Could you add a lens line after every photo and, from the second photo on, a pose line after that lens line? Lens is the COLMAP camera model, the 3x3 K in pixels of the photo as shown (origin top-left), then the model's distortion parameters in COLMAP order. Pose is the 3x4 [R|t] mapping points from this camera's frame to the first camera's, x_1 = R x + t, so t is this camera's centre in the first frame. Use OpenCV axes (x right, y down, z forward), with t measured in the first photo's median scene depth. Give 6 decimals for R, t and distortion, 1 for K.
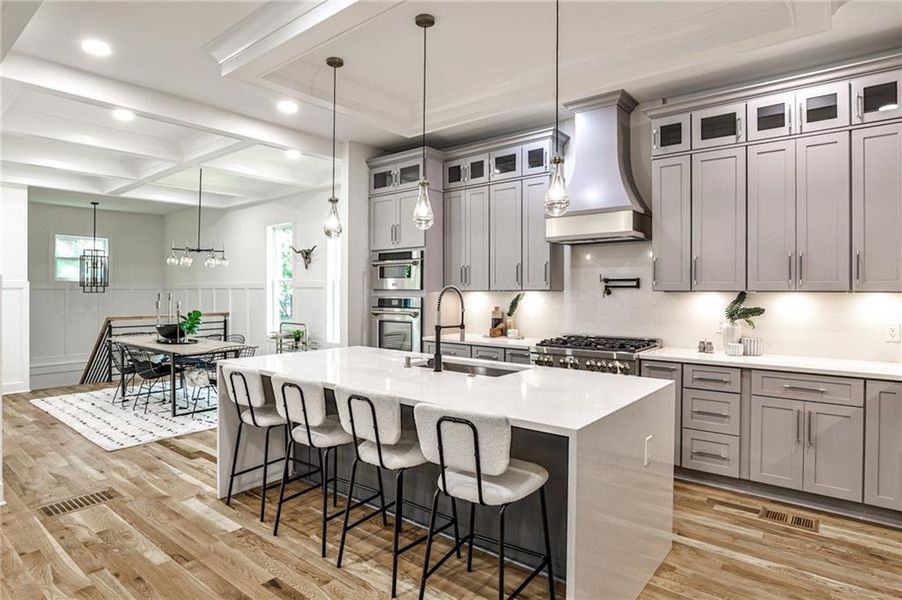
lens RADIAL K [[499.4, 0, 467.1], [0, 499.4, 293.7], [0, 0, 1]] dist [-0.021247, 0.002313]
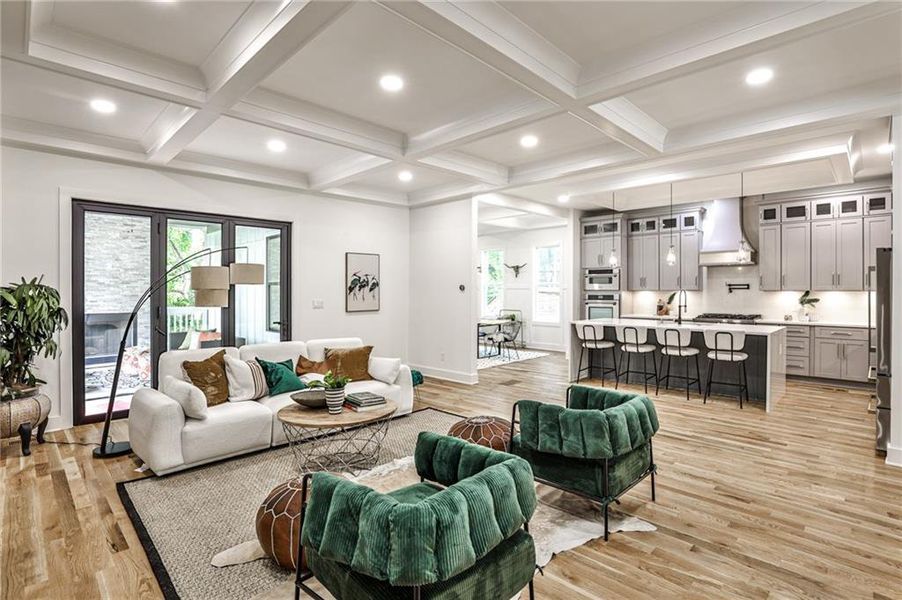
lens RADIAL K [[443.2, 0, 459.2], [0, 443.2, 294.4], [0, 0, 1]] dist [-0.041099, 0.013502]
pose [[0.994647, -0.001830, -0.103319, -0.510428], [0.002263, 0.999989, 0.004072, 0.000140], [0.103310, -0.004284, 0.994640, -0.689501]]
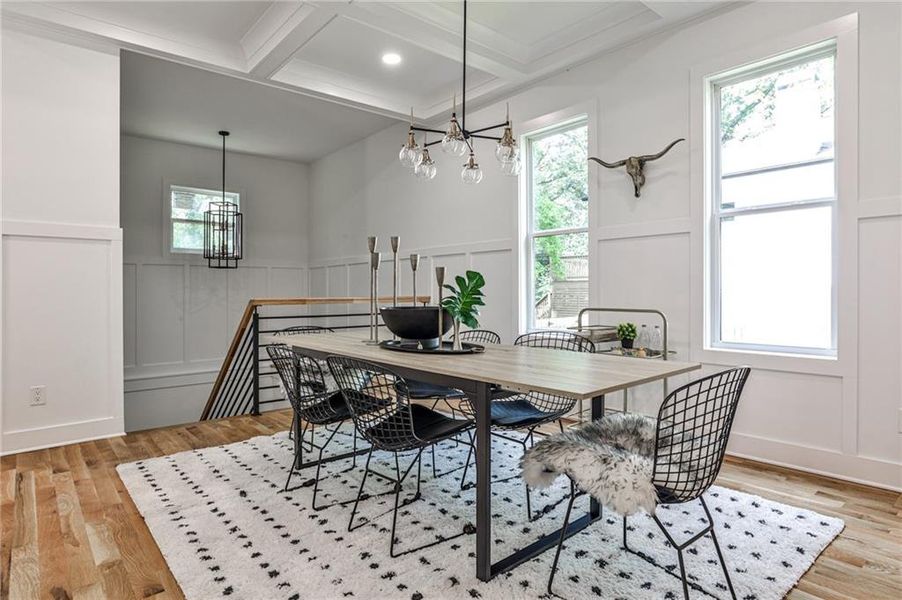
lens RADIAL K [[505.0, 0, 471.1], [0, 505.0, 300.0], [0, 0, 1]] dist [-0.021695, 0.000360]
pose [[0.986375, -0.000704, -0.164513, -0.568604], [0.001959, 0.999970, 0.007466, 0.064729], [0.164502, -0.007687, 0.986347, 0.699296]]
